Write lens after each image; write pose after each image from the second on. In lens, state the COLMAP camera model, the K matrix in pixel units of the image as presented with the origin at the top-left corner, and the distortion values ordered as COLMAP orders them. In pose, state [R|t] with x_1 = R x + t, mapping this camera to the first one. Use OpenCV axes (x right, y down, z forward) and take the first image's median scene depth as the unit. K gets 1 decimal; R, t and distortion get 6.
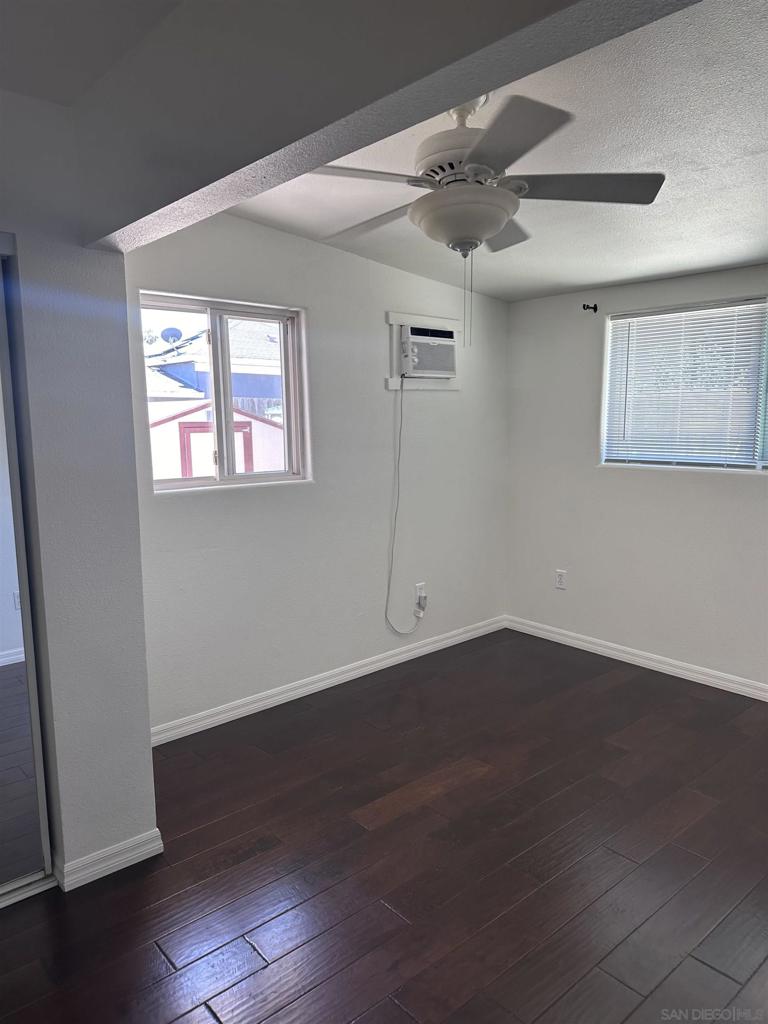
lens RADIAL K [[736.4, 0, 382.6], [0, 736.4, 513.7], [0, 0, 1]] dist [0.061527, -0.068463]
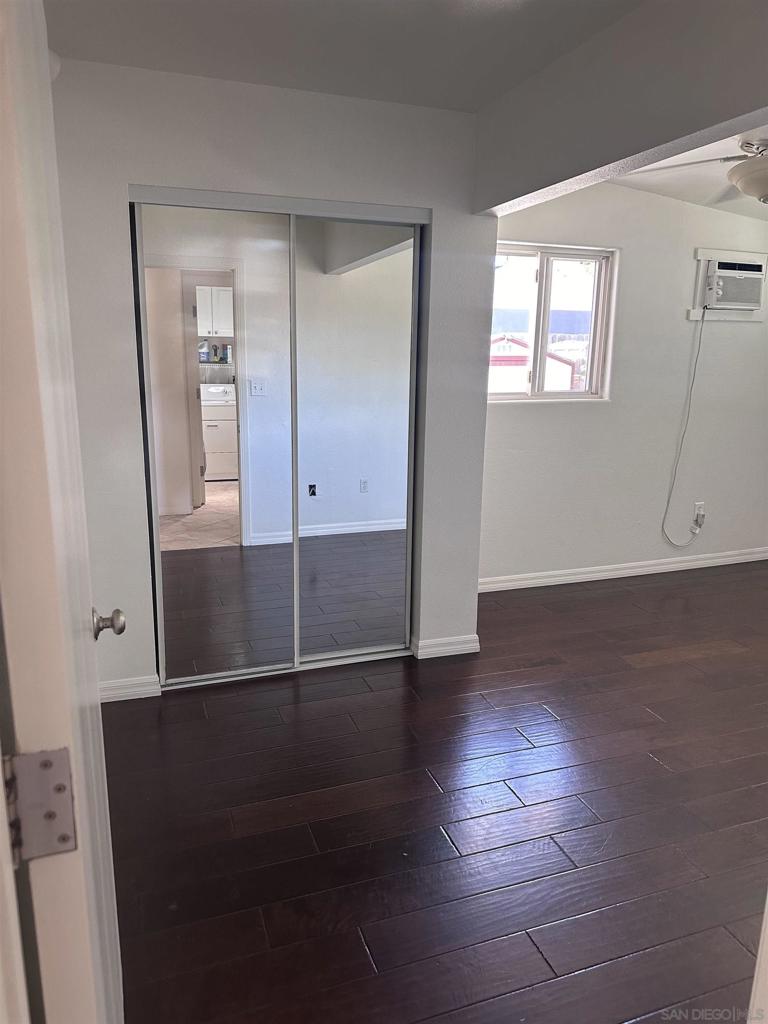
lens RADIAL K [[736.4, 0, 366.5], [0, 736.4, 515.4], [0, 0, 1]] dist [0.061527, -0.068463]
pose [[0.927870, 0.101027, -0.358958, -0.010536], [-0.071185, 0.992887, 0.095437, 0.049270], [0.366046, -0.063001, 0.928462, -0.228811]]
